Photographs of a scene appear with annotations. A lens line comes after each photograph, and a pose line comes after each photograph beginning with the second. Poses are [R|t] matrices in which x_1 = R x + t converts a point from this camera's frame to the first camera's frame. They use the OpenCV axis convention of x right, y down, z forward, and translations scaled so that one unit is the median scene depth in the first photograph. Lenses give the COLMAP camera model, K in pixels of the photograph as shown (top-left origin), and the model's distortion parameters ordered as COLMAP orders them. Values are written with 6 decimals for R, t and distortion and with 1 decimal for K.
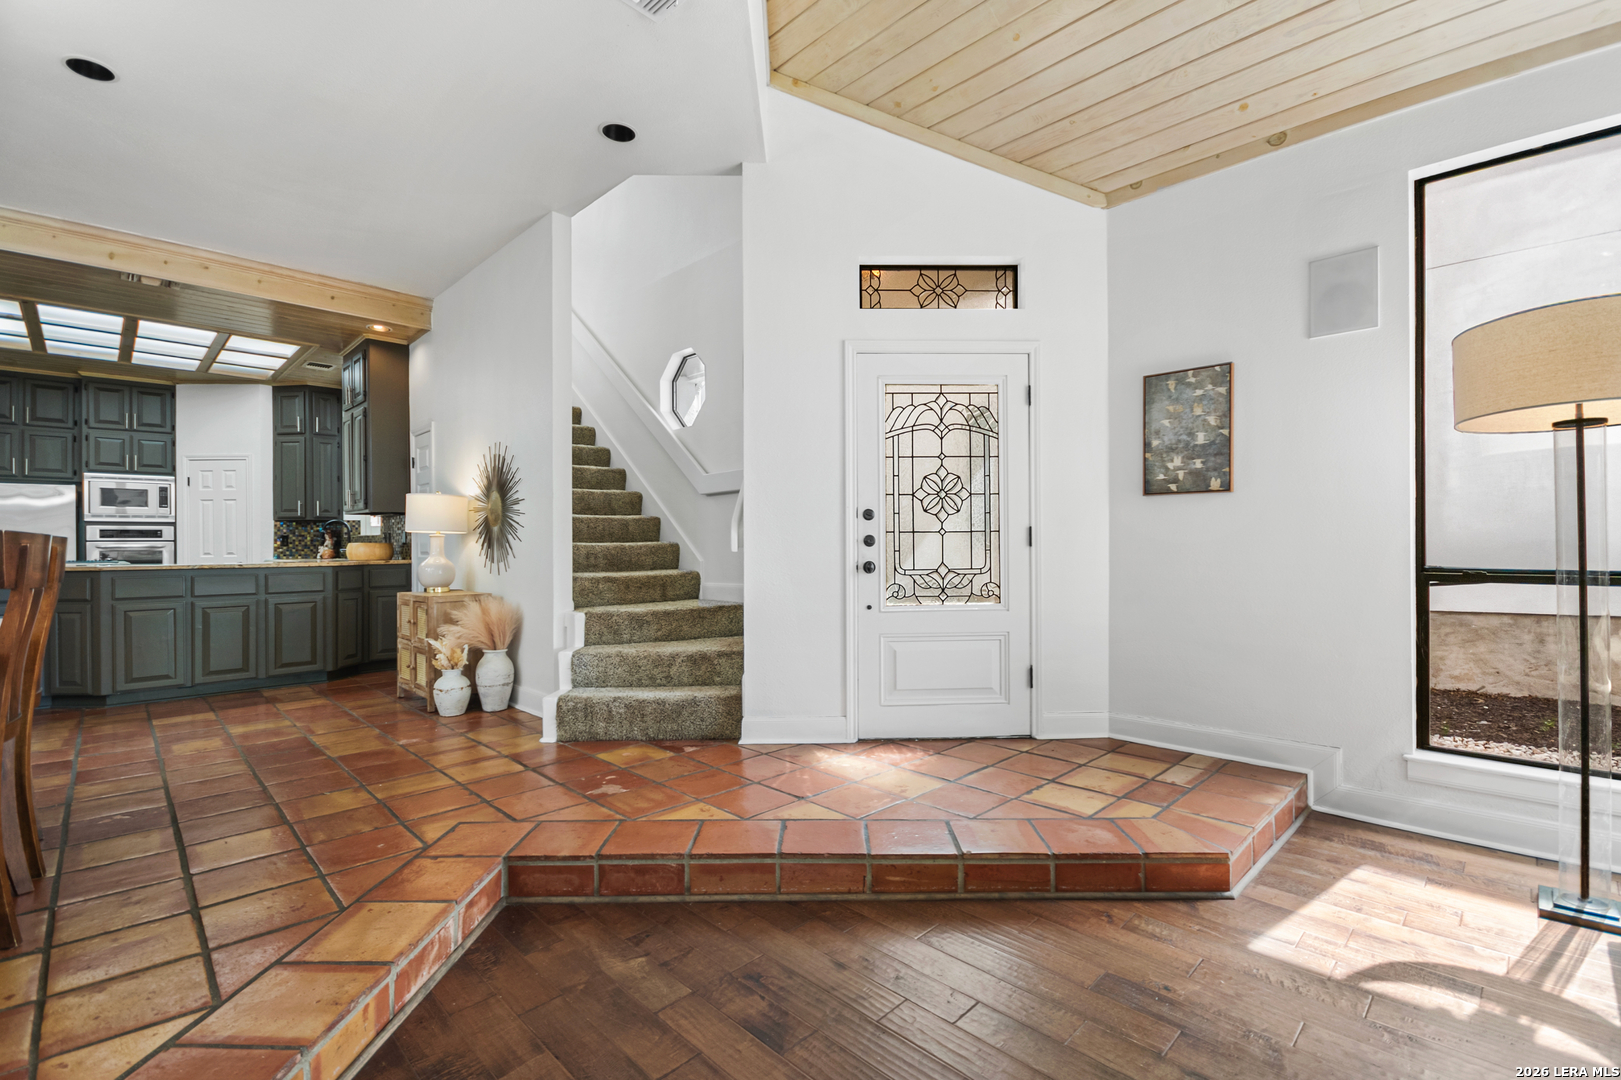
lens RADIAL K [[727.6, 0, 810.5], [0, 727.6, 540.0], [0, 0, 1]] dist [0.000787, 0.000016]
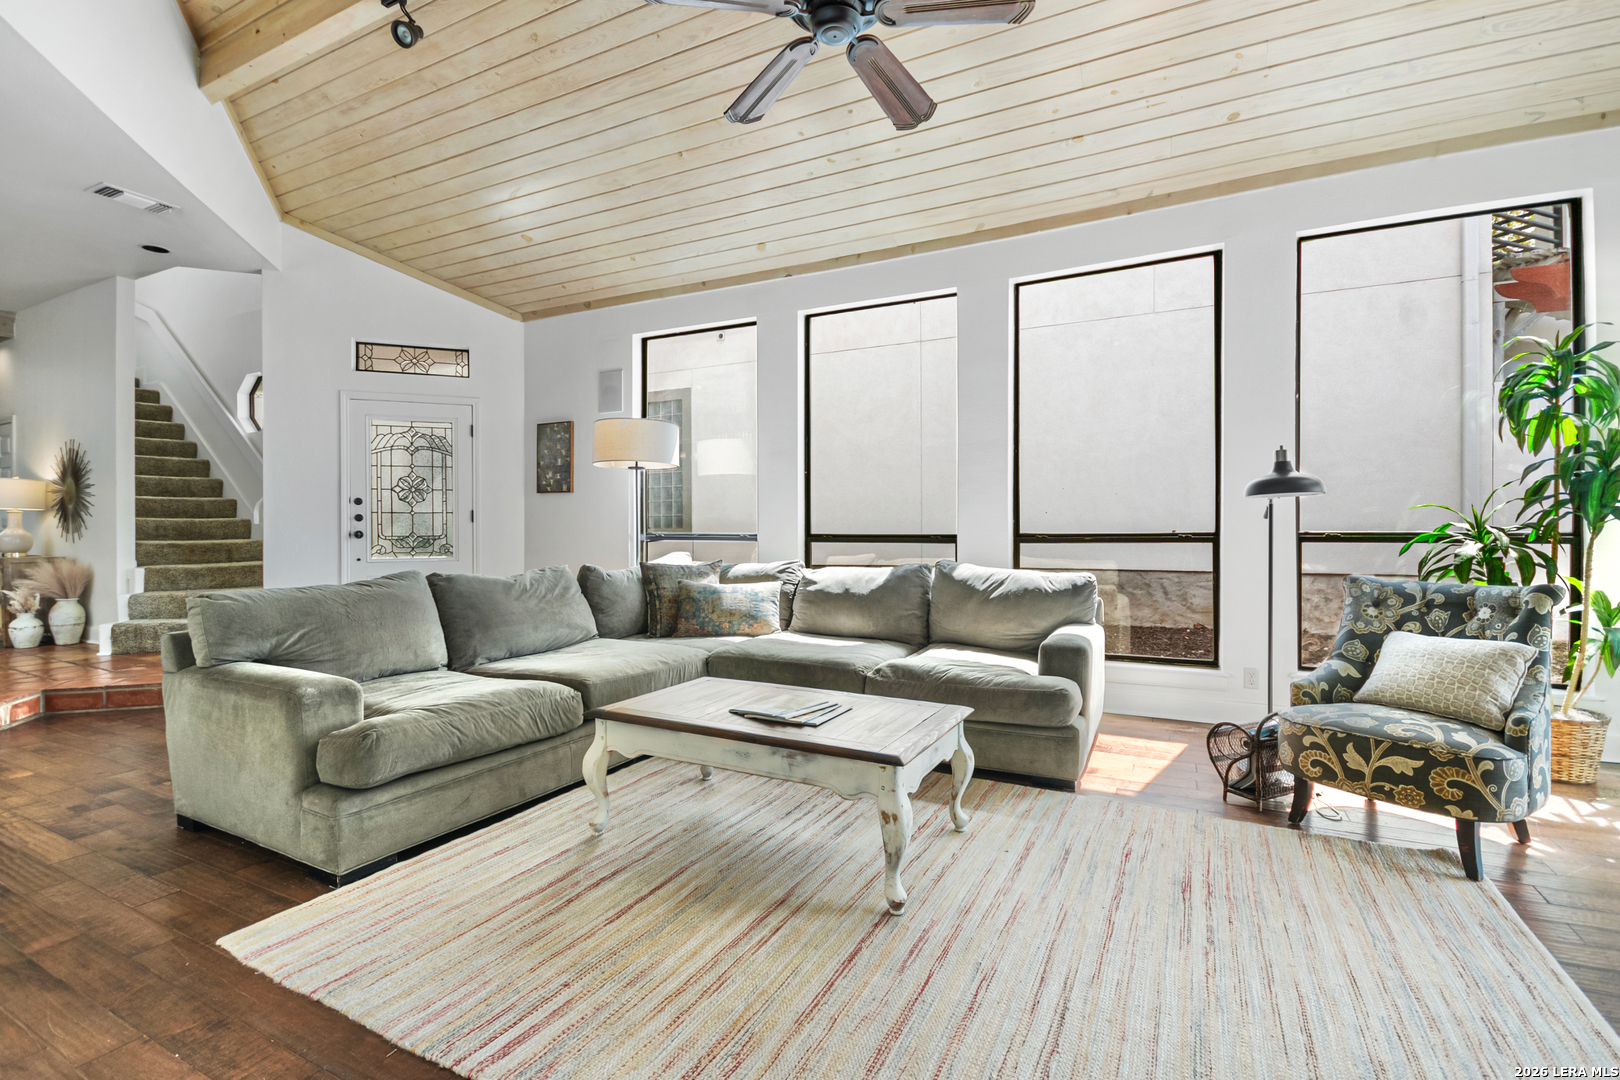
lens RADIAL K [[735.0, 0, 812.8], [0, 735.0, 527.4], [0, 0, 1]] dist [0.041522, -0.025983]
pose [[0.949592, 0.003940, 0.313463, 0.494469], [-0.006646, 0.999949, 0.007563, 0.002847], [-0.313417, -0.009265, 0.949570, -0.821158]]
